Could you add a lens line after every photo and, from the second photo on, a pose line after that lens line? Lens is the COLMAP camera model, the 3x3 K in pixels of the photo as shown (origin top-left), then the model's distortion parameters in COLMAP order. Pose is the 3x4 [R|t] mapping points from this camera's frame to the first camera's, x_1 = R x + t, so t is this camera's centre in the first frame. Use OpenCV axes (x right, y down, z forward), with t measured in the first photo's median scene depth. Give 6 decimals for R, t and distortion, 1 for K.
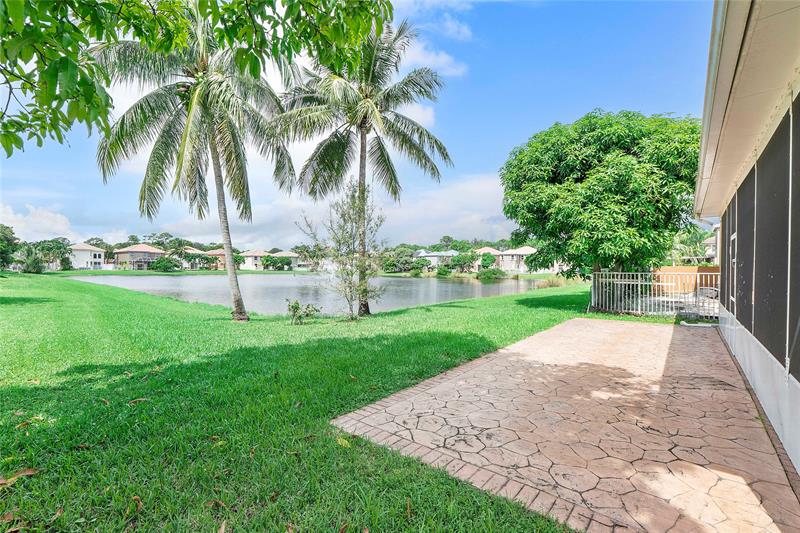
lens RADIAL K [[347.6, 0, 399.6], [0, 347.6, 272.7], [0, 0, 1]] dist [-0.002353, 0.000015]
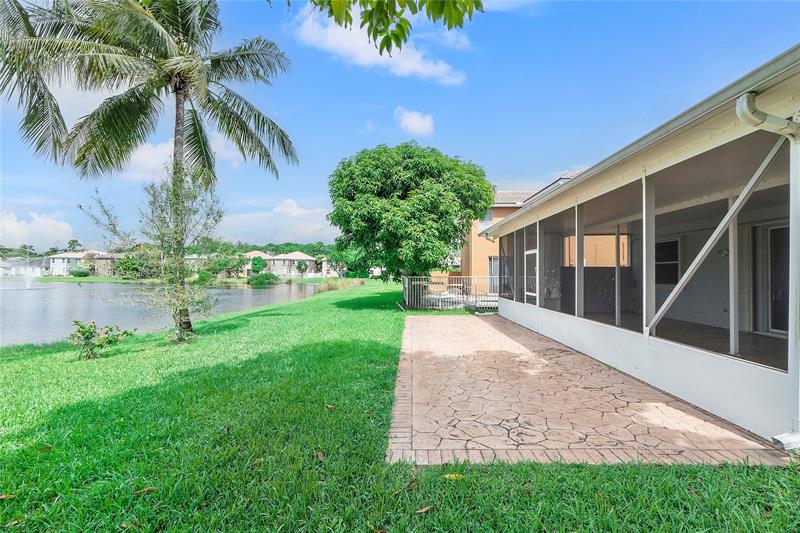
lens RADIAL K [[344.5, 0, 400.0], [0, 344.5, 266.5], [0, 0, 1]] dist [-0.002844, -0.000382]
pose [[0.788518, 0.008837, 0.614948, -0.197170], [0.010264, 0.999568, -0.027524, -0.002962], [-0.614926, 0.028015, 0.788087, 0.094527]]
